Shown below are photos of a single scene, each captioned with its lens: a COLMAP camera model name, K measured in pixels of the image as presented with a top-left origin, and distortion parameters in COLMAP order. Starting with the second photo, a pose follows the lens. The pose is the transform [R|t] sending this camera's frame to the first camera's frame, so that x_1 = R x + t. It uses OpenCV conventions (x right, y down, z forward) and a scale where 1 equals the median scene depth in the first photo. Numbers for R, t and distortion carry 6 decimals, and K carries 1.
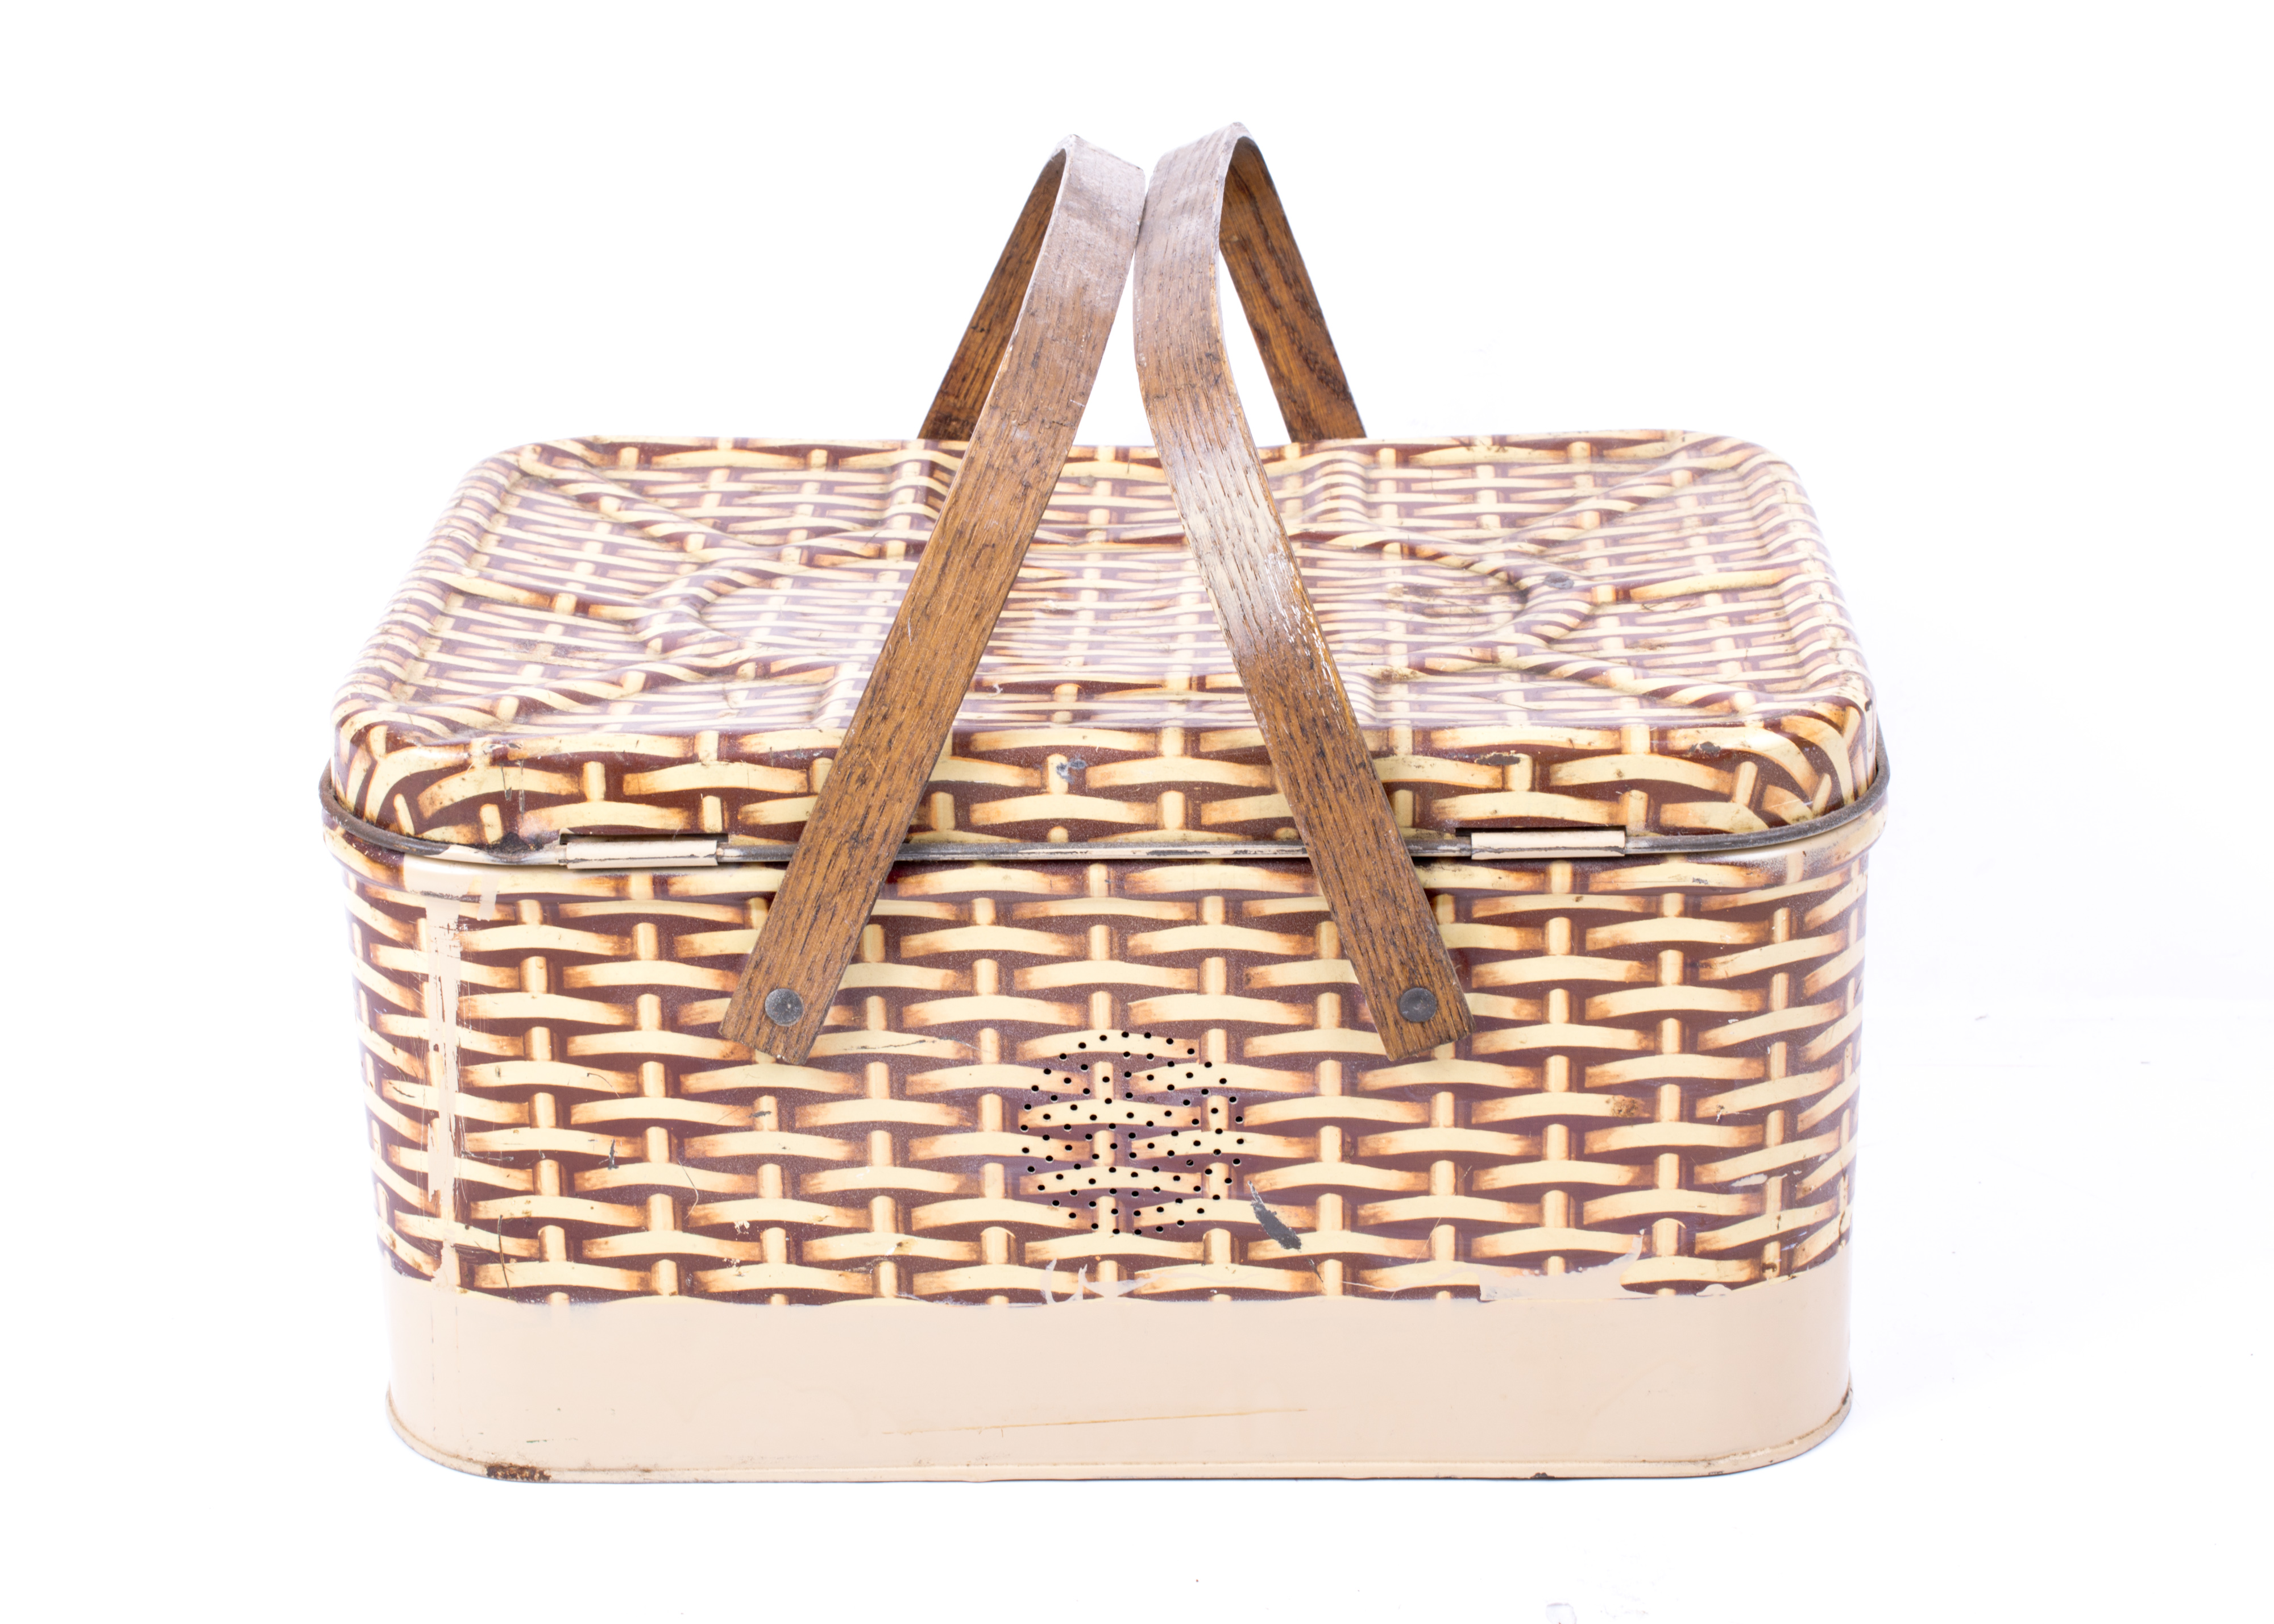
lens RADIAL K [[4785.5, 0, 1137.0], [0, 4785.5, 812.0], [0, 0, 1]] dist [0.010780, -0.049824]
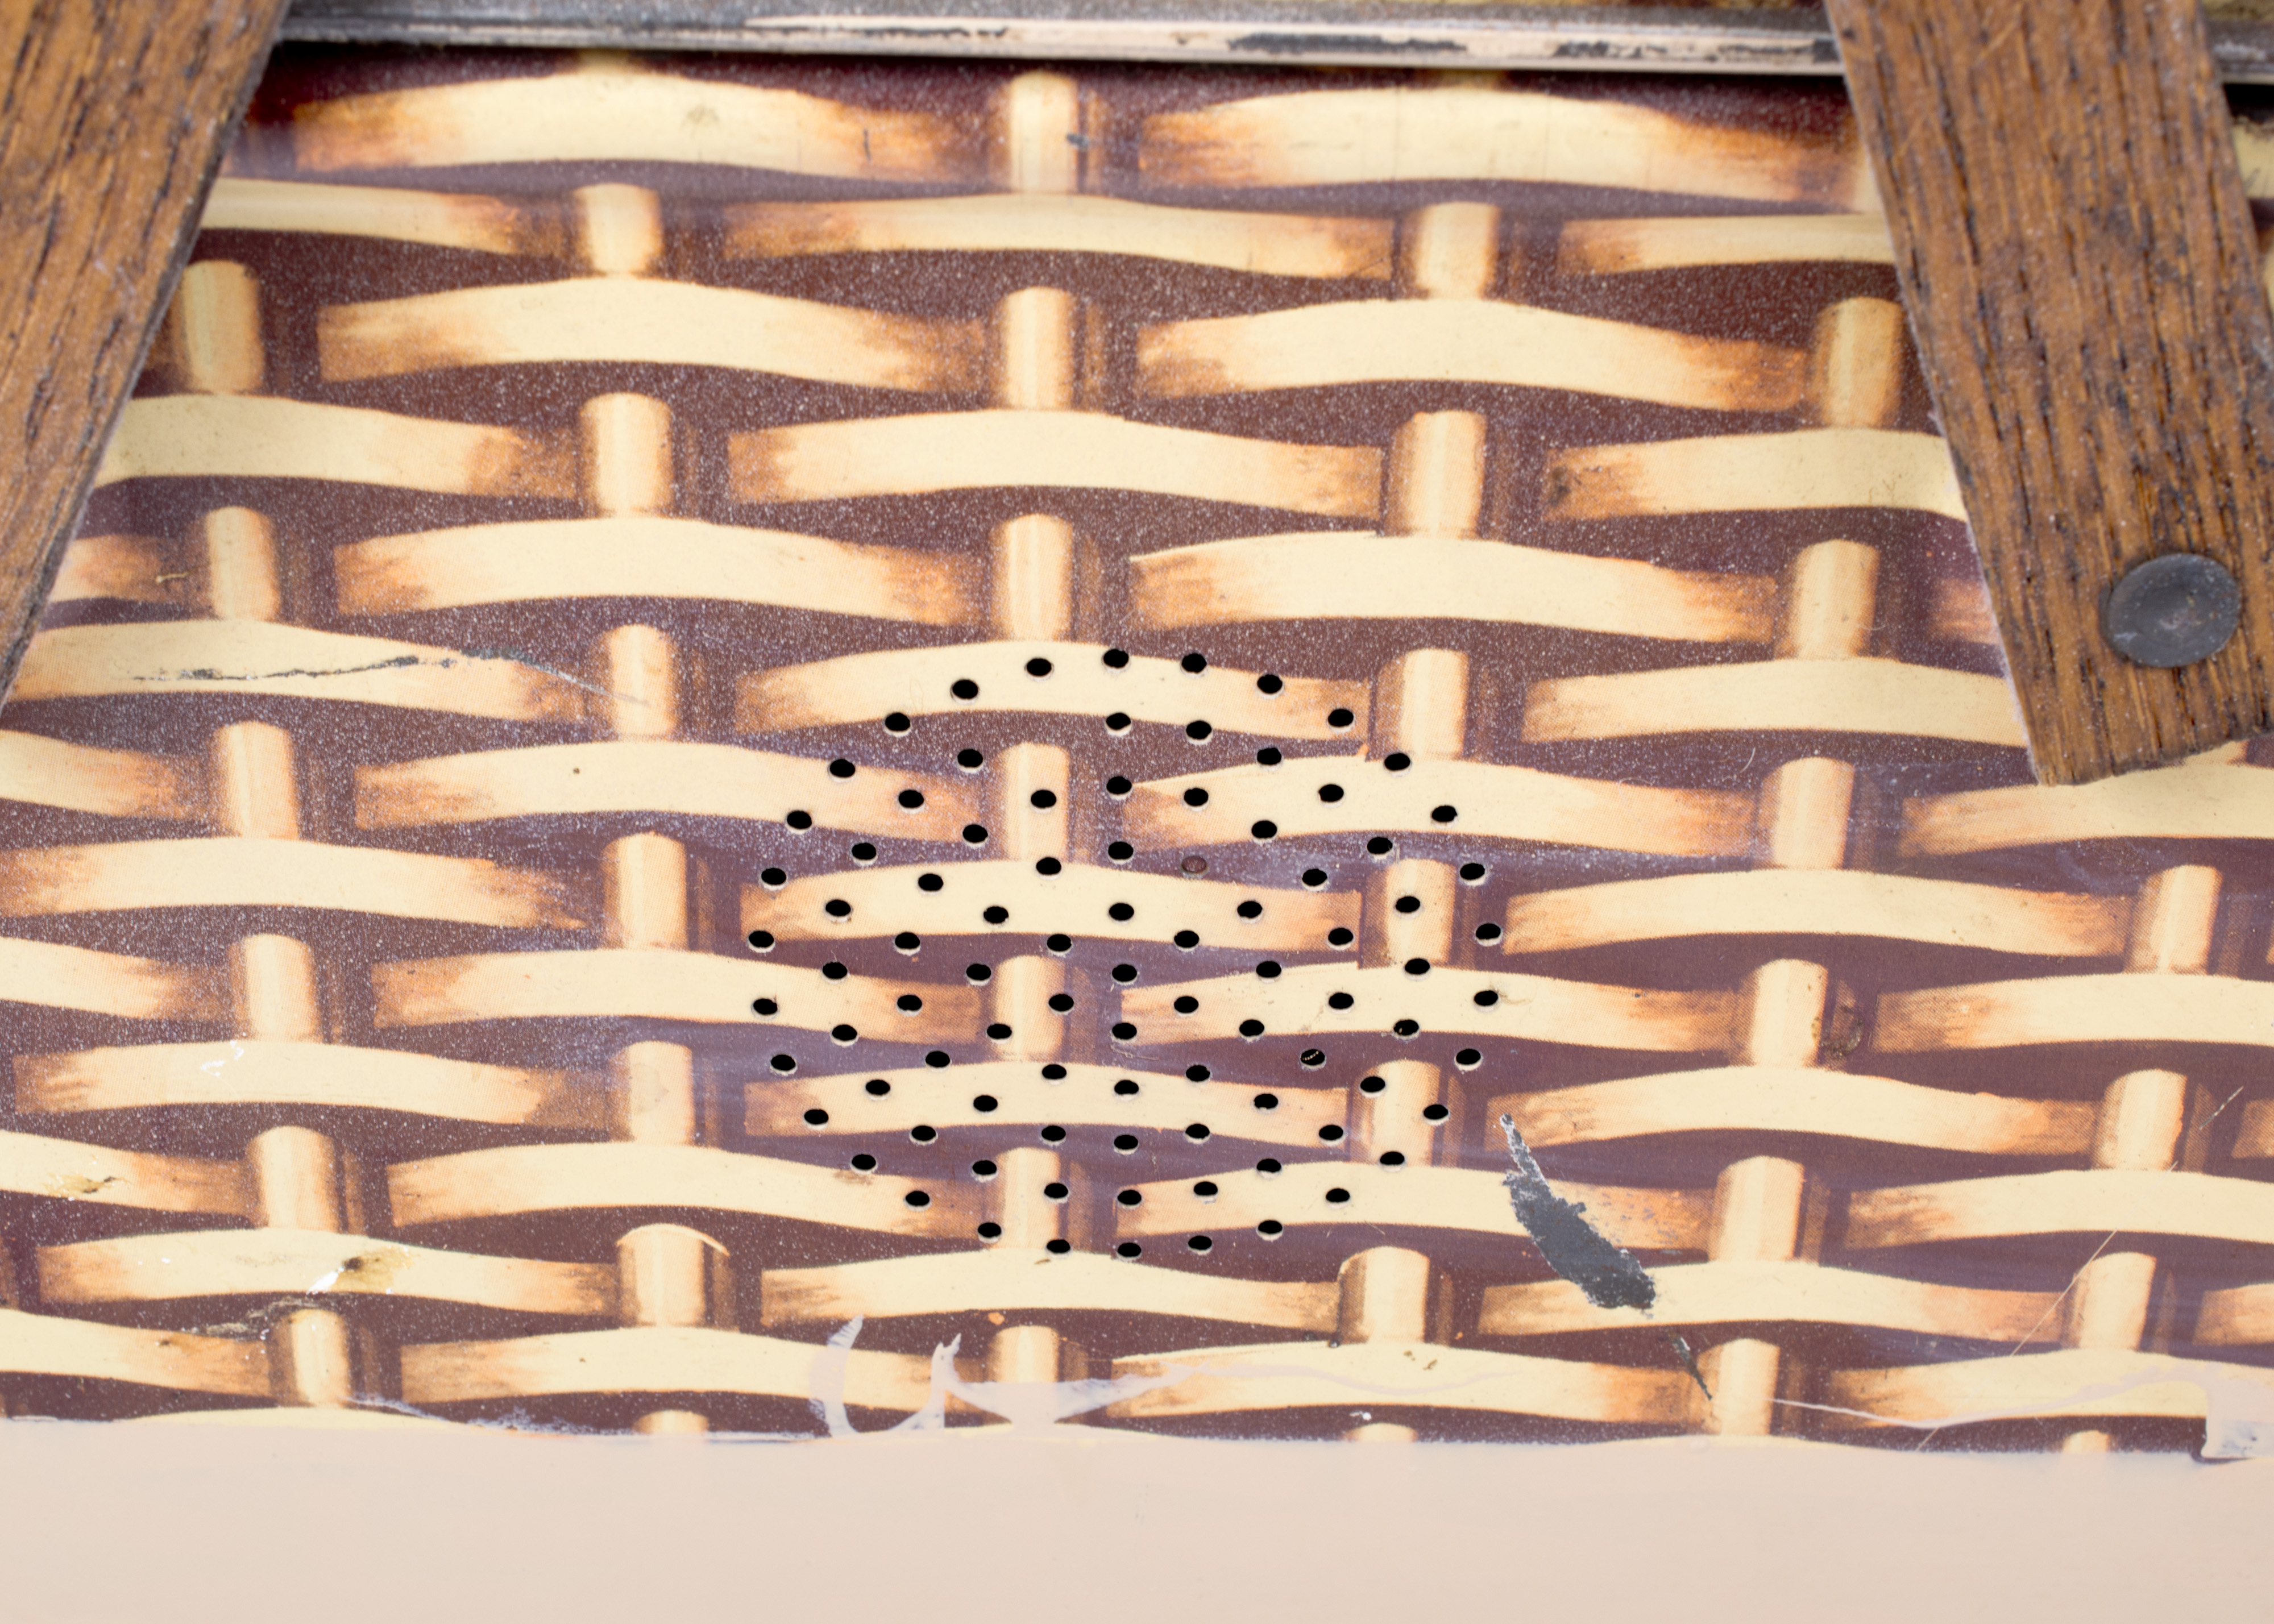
lens RADIAL K [[4785.5, 0, 1137.0], [0, 4785.5, 812.0], [0, 0, 1]] dist [0.010780, -0.049824]
pose [[0.998774, 0.020018, 0.045274, -0.013931], [-0.030126, 0.971514, 0.235059, -0.011970], [-0.039279, -0.236135, 0.970926, 0.715400]]
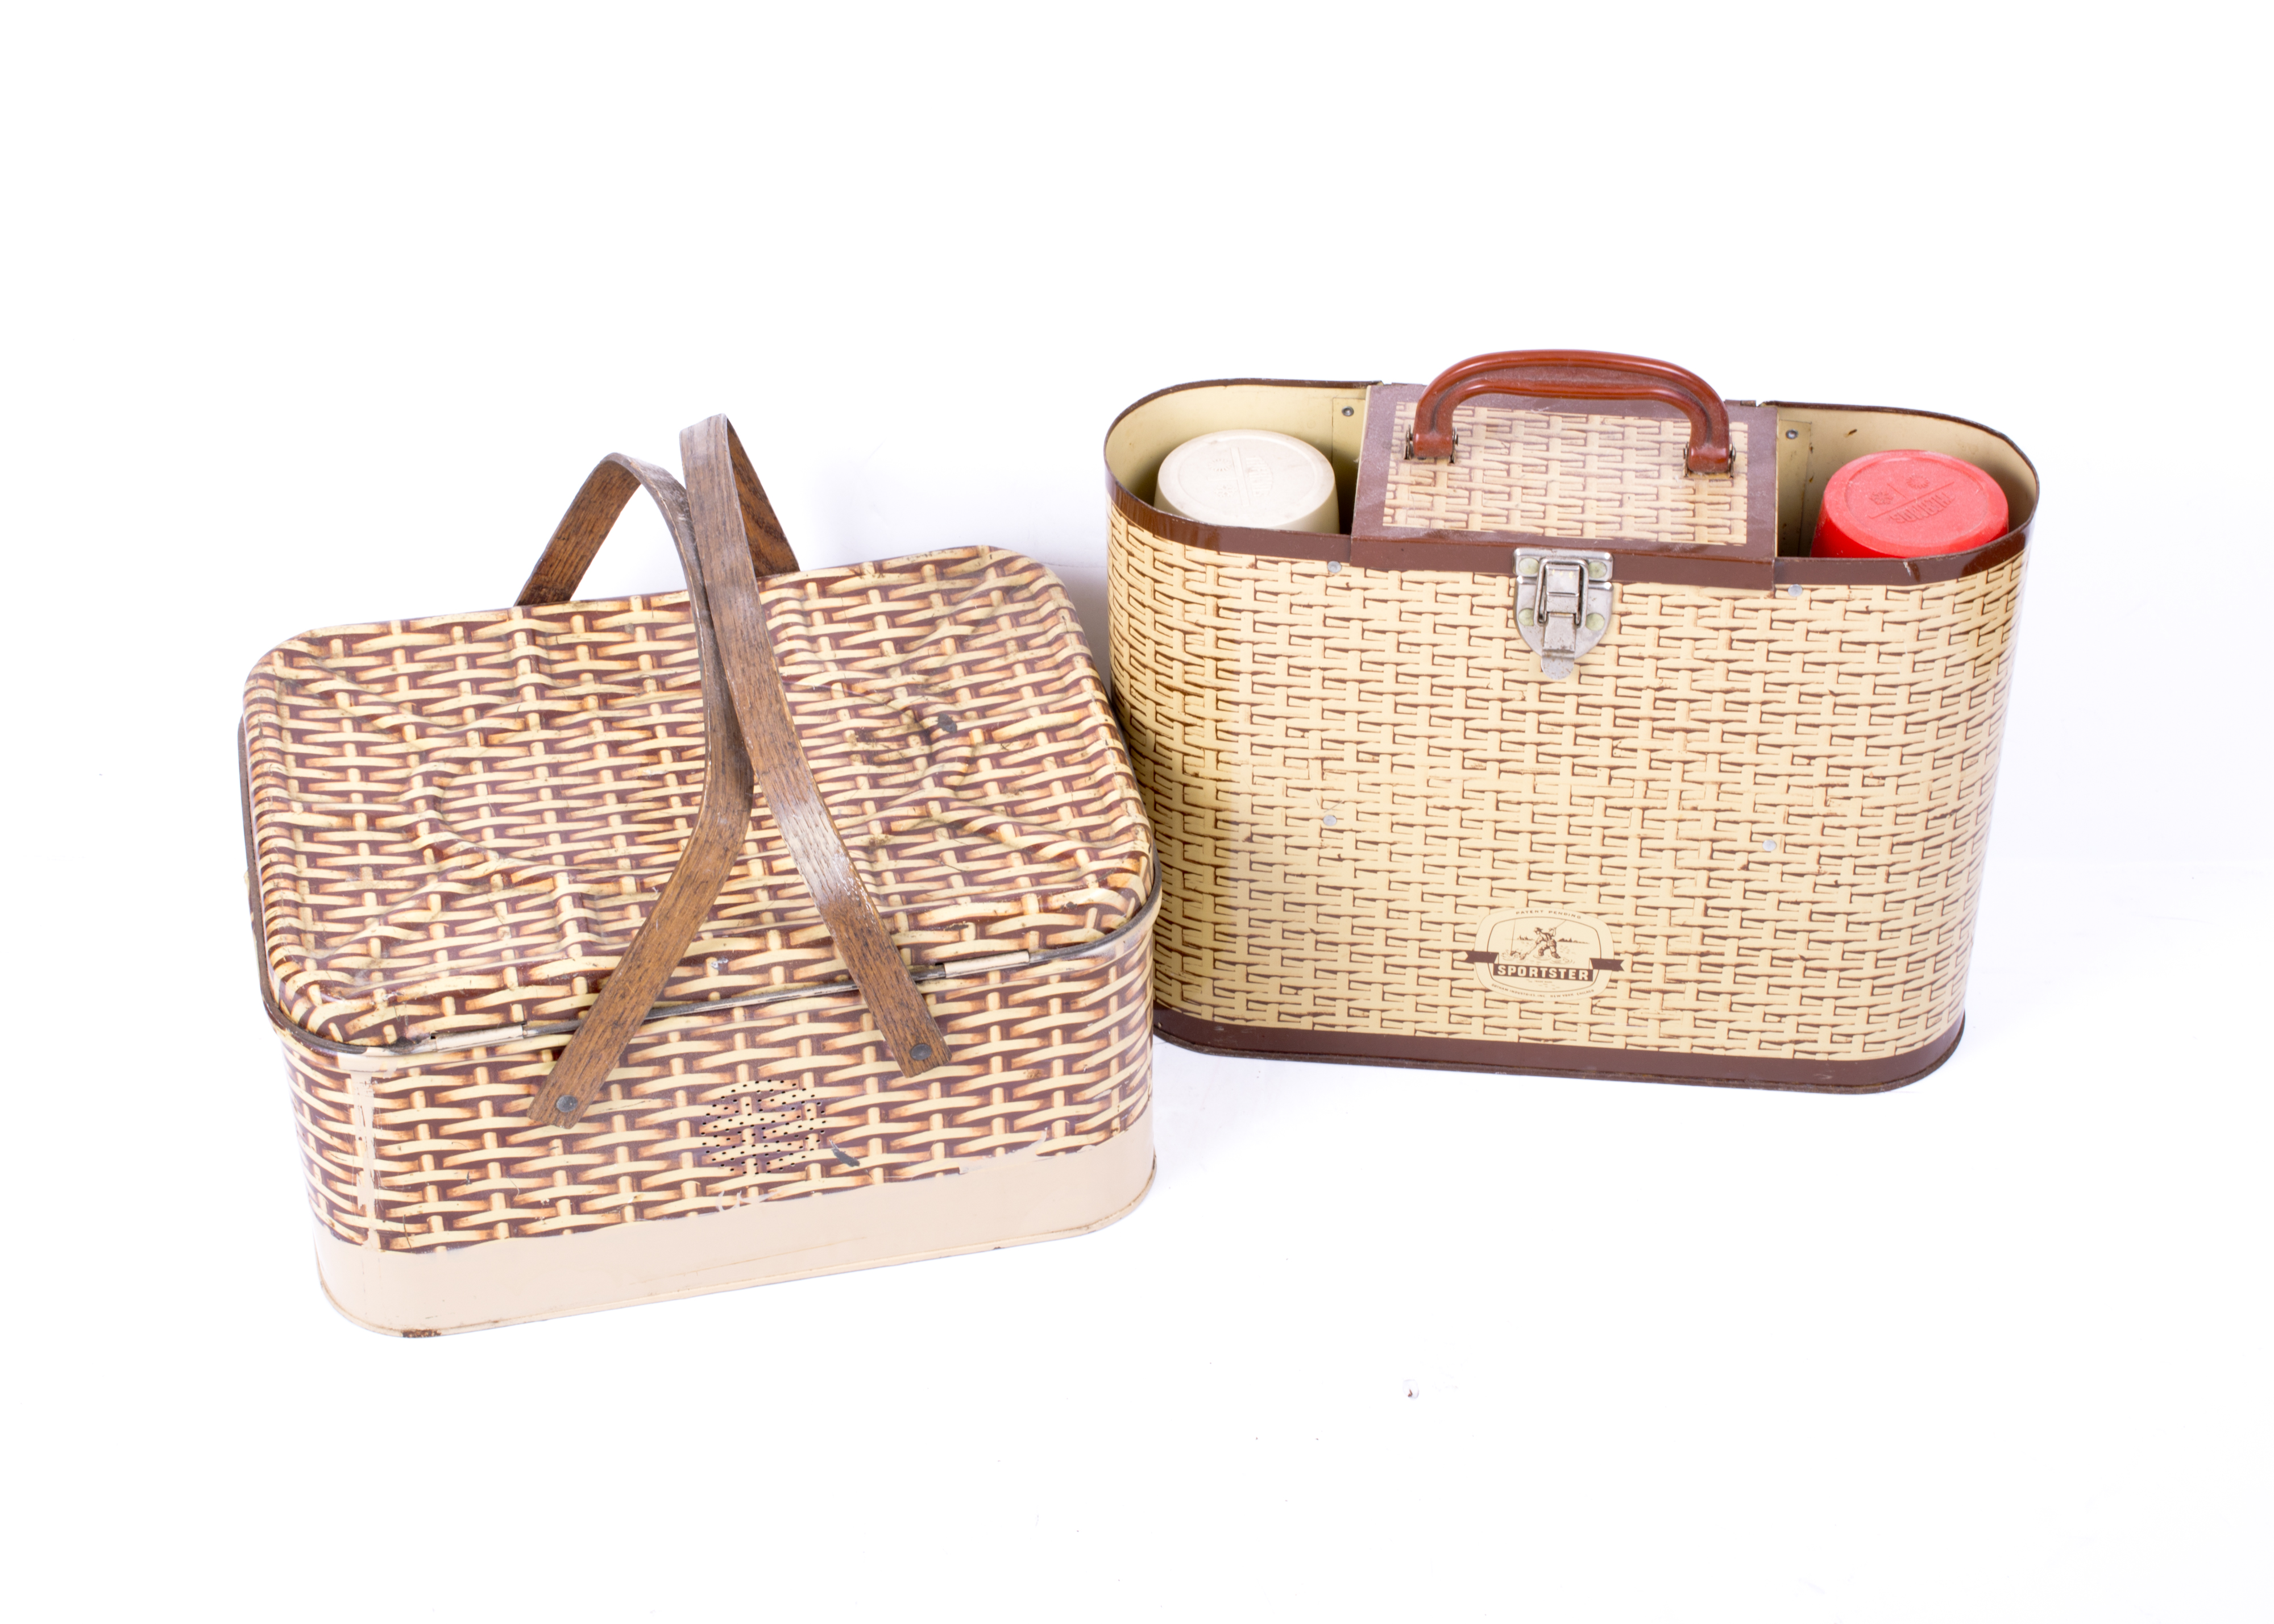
lens RADIAL K [[4785.5, 0, 1137.0], [0, 4785.5, 812.0], [0, 0, 1]] dist [0.010780, -0.049824]
pose [[0.970747, -0.142636, 0.193144, -0.193126], [0.075386, 0.944806, 0.318839, -0.600207], [-0.227962, -0.294951, 0.927921, -0.645653]]
